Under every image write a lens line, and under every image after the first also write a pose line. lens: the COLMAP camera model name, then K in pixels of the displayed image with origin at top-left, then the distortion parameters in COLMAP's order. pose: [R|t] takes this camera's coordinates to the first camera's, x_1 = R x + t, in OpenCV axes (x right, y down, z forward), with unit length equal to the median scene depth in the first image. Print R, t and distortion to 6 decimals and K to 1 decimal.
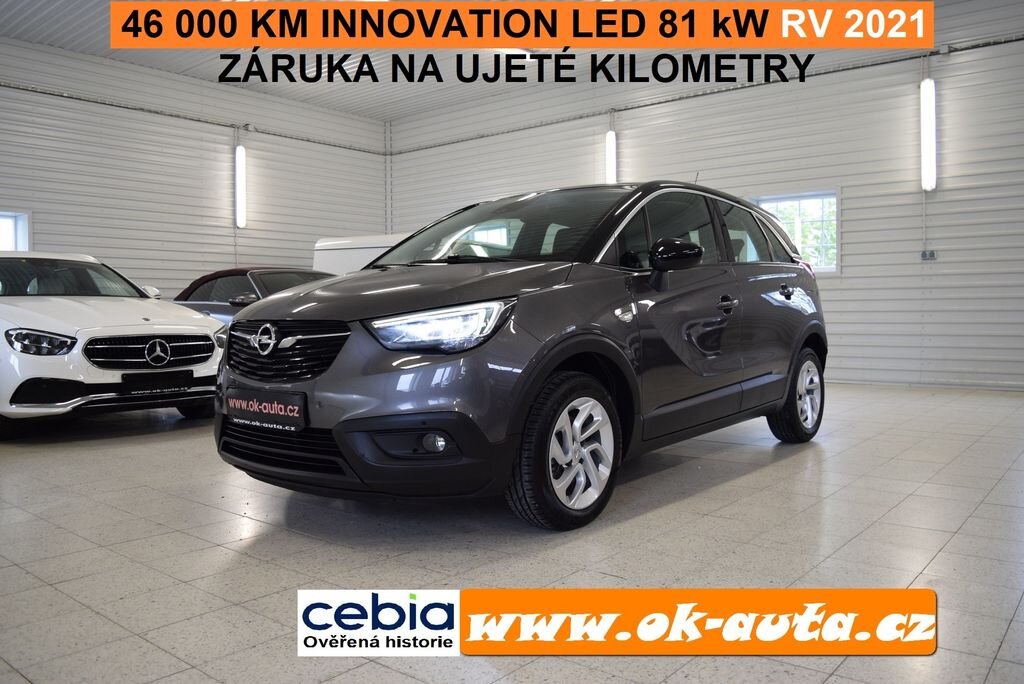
lens RADIAL K [[802.7, 0, 514.4], [0, 802.7, 342.2], [0, 0, 1]] dist [-0.085326, 0.009703]
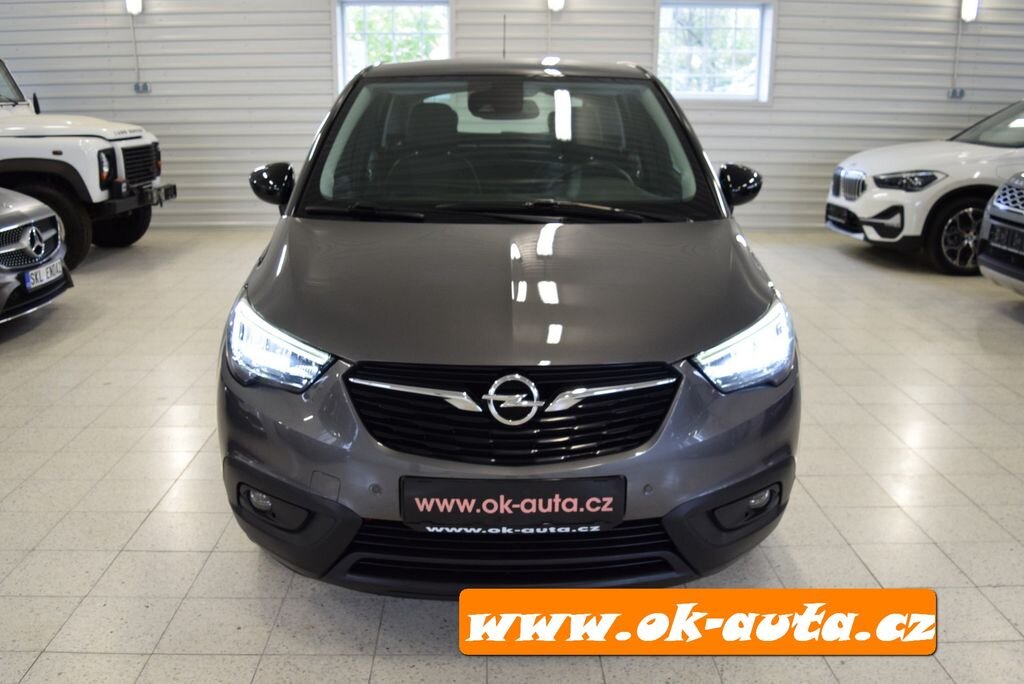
lens RADIAL K [[932.9, 0, 509.6], [0, 932.9, 372.4], [0, 0, 1]] dist [-0.086656, 0.007356]
pose [[0.759642, -0.181999, 0.624356, -0.762104], [0.012402, 0.963923, 0.265893, -0.216478], [-0.650223, -0.194240, 0.734493, 0.477567]]
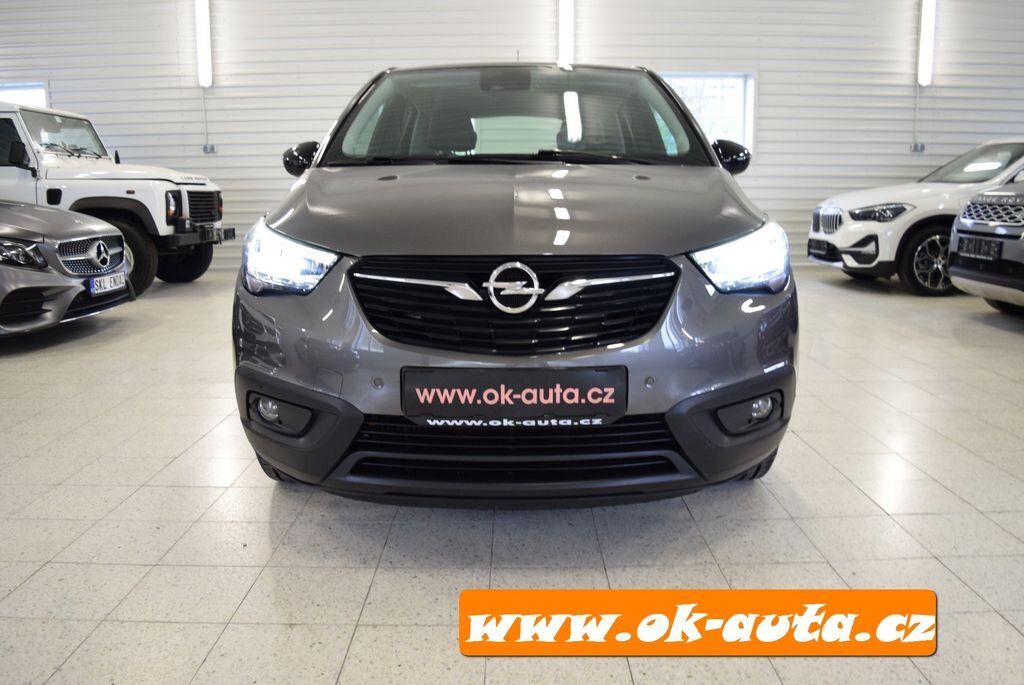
lens RADIAL K [[805.4, 0, 516.4], [0, 805.4, 340.2], [0, 0, 1]] dist [-0.087380, 0.012077]
pose [[0.772524, -0.106809, 0.625938, -0.709731], [0.020564, 0.989443, 0.143456, -0.053373], [-0.634652, -0.097951, 0.766565, 0.513669]]
